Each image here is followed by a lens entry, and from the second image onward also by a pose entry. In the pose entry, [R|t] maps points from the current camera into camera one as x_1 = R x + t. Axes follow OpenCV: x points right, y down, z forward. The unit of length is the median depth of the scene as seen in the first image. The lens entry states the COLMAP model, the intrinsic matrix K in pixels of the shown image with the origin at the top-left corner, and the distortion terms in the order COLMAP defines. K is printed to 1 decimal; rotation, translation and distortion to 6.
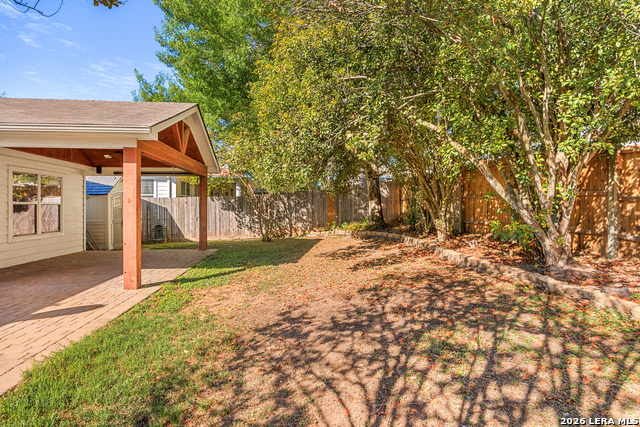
lens RADIAL K [[351.0, 0, 320.0], [0, 351.0, 213.5], [0, 0, 1]] dist [-0.001768, -0.000280]
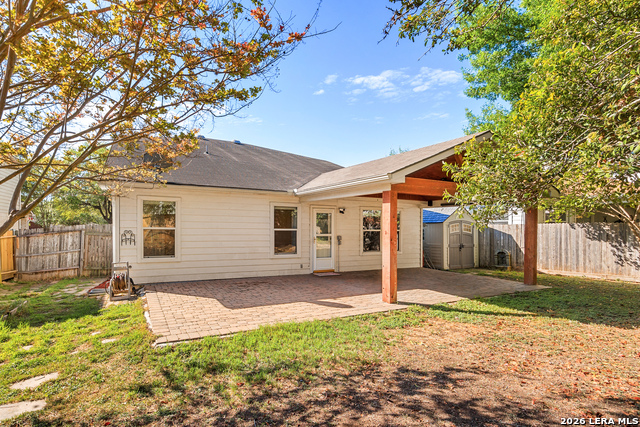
lens RADIAL K [[300.3, 0, 264.2], [0, 300.3, 226.8], [0, 0, 1]] dist [0.001437, 0.000377]
pose [[0.298392, 0.005899, -0.954425, 0.449847], [-0.026707, 0.999641, -0.002171, -0.053391], [0.954070, 0.026138, 0.298442, 0.307446]]
